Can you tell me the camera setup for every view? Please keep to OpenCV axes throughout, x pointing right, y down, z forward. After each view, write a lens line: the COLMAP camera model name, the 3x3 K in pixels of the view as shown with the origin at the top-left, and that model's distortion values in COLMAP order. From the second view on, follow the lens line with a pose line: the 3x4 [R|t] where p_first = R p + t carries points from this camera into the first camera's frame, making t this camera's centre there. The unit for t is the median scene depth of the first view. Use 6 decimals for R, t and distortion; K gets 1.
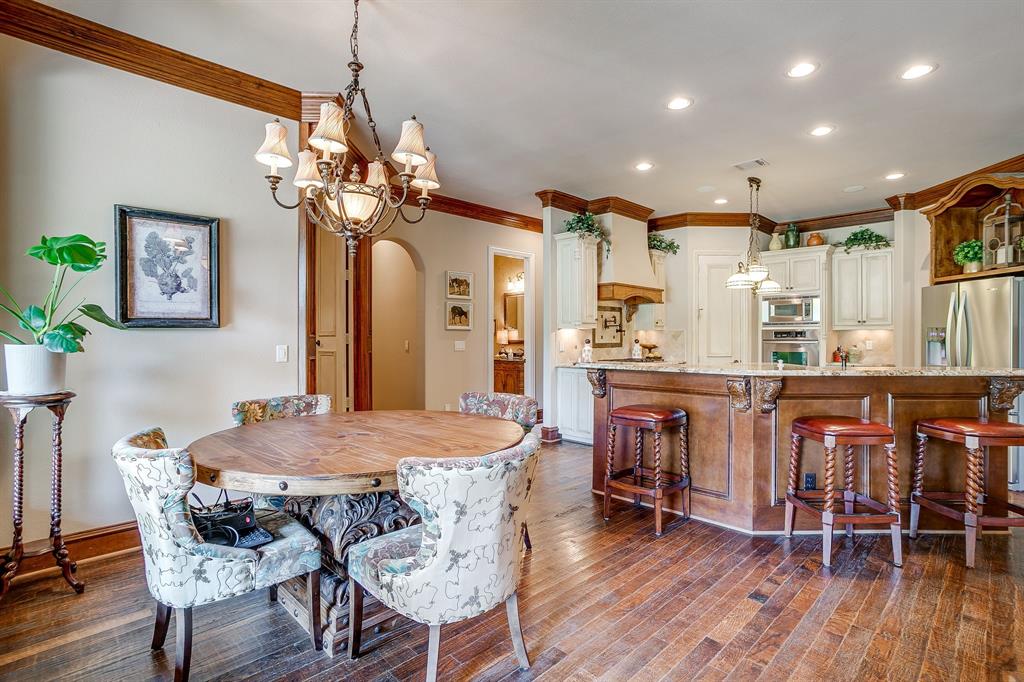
lens RADIAL K [[494.5, 0, 515.9], [0, 494.5, 341.5], [0, 0, 1]] dist [-0.031253, 0.011618]
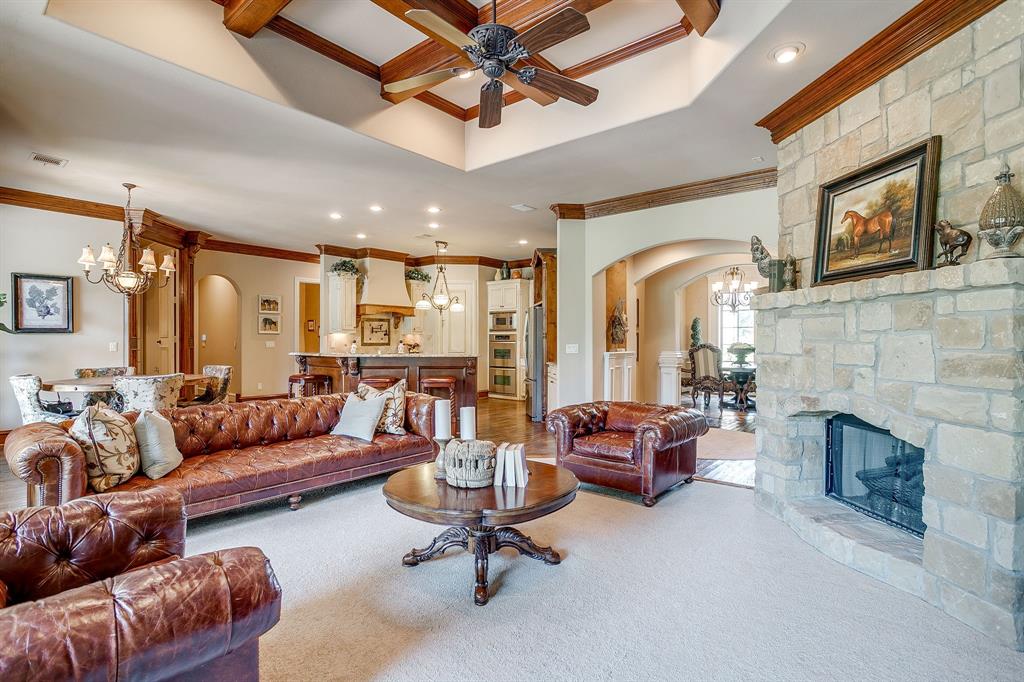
lens RADIAL K [[494.5, 0, 520.4], [0, 494.5, 339.4], [0, 0, 1]] dist [-0.031253, 0.011618]
pose [[0.992927, 0.000634, 0.118727, 0.473845], [0.000449, 0.999959, -0.009092, 0.007127], [-0.118728, 0.009081, 0.992885, -0.571095]]
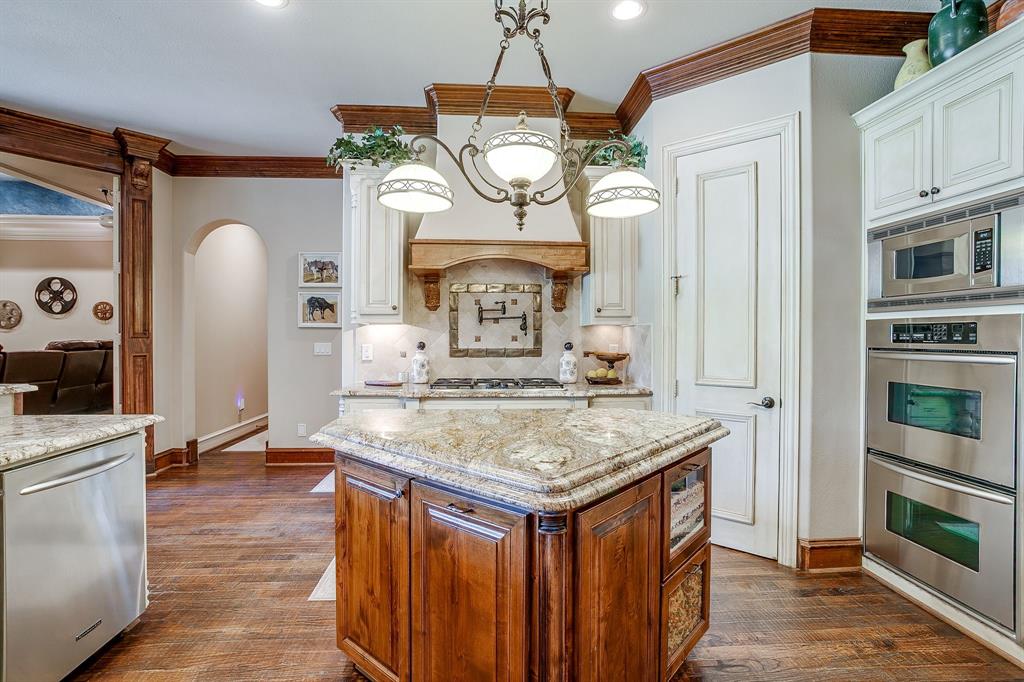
lens RADIAL K [[494.5, 0, 511.3], [0, 494.5, 340.7], [0, 0, 1]] dist [-0.031253, 0.011618]
pose [[0.761495, 0.007649, -0.648126, 0.608150], [-0.008457, 0.999962, 0.001864, -0.007960], [0.648116, 0.004062, 0.761531, 0.618679]]
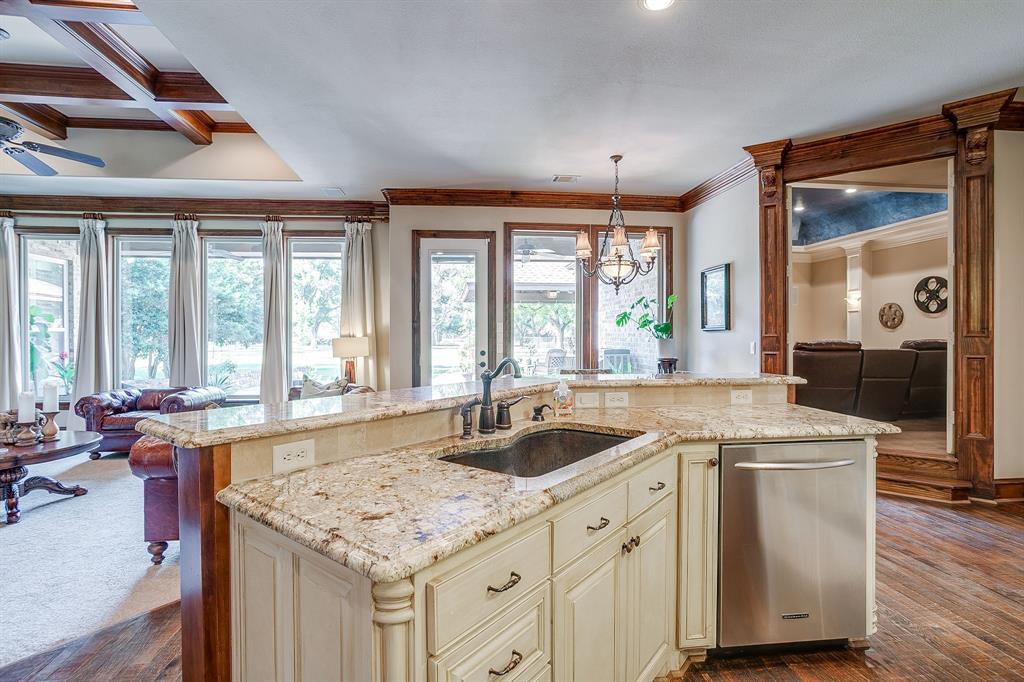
lens RADIAL K [[494.5, 0, 509.3], [0, 494.5, 337.7], [0, 0, 1]] dist [-0.031253, 0.011618]
pose [[-0.634362, 0.005364, -0.773018, 0.574370], [-0.007640, 0.999884, 0.013208, -0.009005], [0.772999, 0.014284, -0.634247, 0.737095]]
